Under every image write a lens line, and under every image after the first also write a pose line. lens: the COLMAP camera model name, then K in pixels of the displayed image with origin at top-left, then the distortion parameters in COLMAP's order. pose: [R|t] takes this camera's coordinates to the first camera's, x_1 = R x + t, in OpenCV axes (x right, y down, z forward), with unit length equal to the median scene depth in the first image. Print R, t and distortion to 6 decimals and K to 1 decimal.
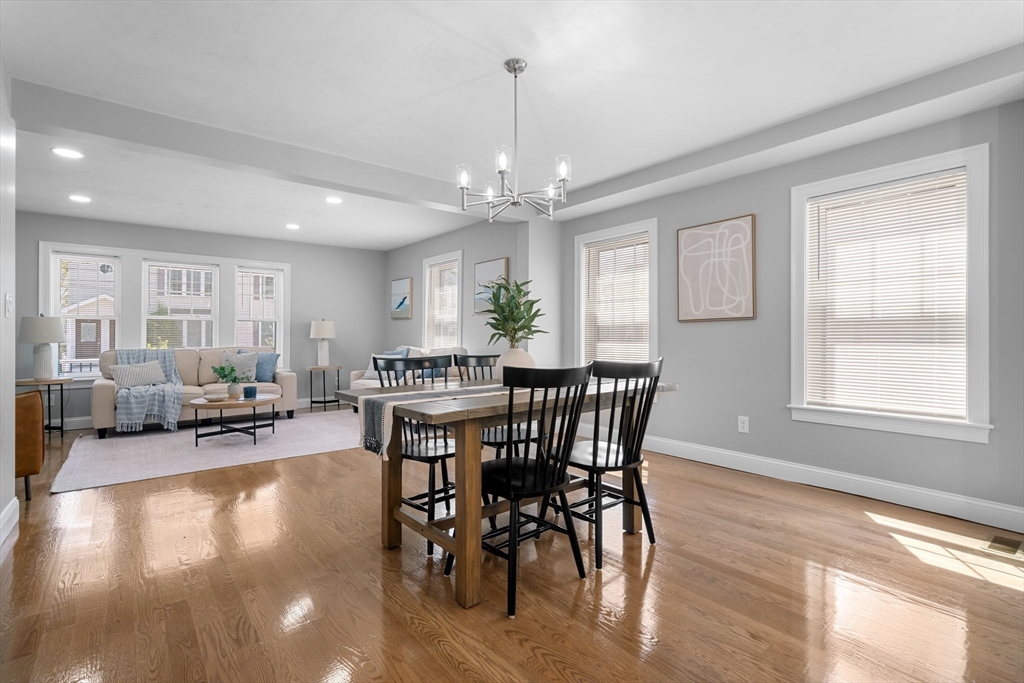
lens RADIAL K [[474.4, 0, 504.0], [0, 474.4, 336.9], [0, 0, 1]] dist [-0.007180, 0.001317]
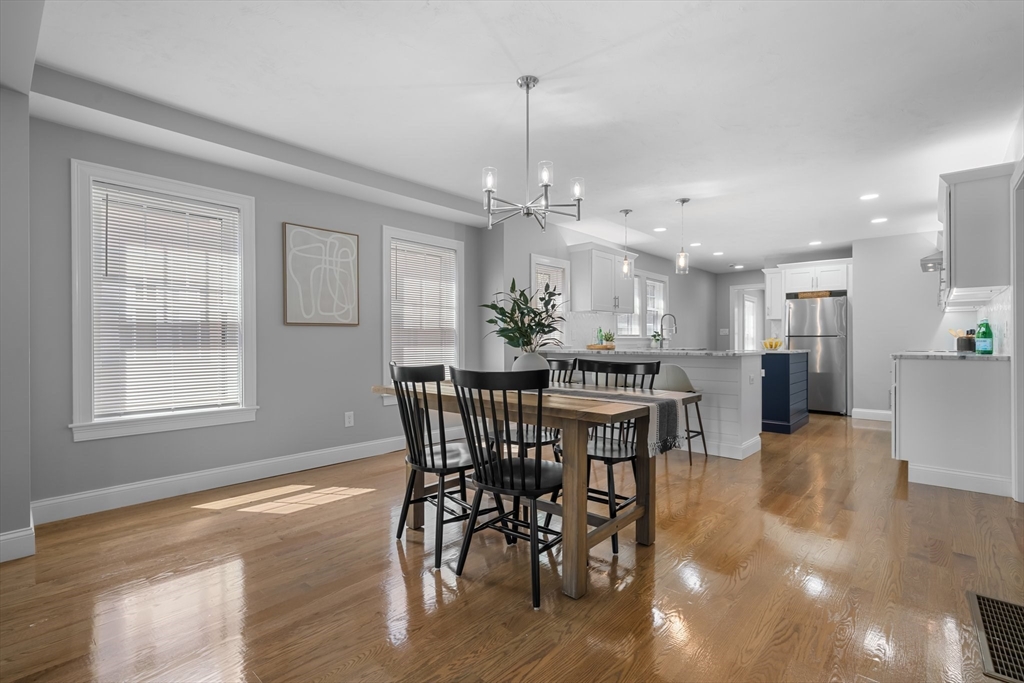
lens RADIAL K [[474.4, 0, 511.1], [0, 474.4, 343.8], [0, 0, 1]] dist [-0.007180, 0.001317]
pose [[-0.167316, -0.005907, 0.985886, -0.644259], [-0.001292, 0.999983, 0.005772, -0.000531], [-0.985902, -0.000308, -0.167321, 0.778501]]
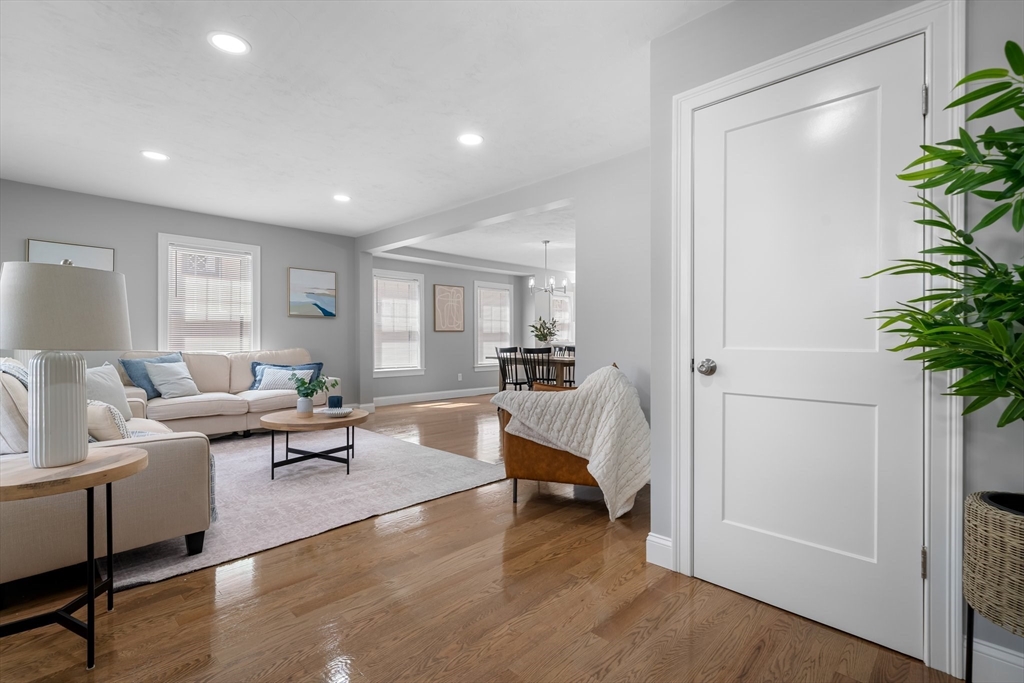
lens RADIAL K [[474.4, 0, 513.0], [0, 474.4, 342.3], [0, 0, 1]] dist [-0.007180, 0.001317]
pose [[-0.115738, -0.005828, 0.993263, -1.745226], [-0.002397, 0.999982, 0.005588, 0.002039], [-0.993277, -0.001734, -0.115750, 0.972465]]
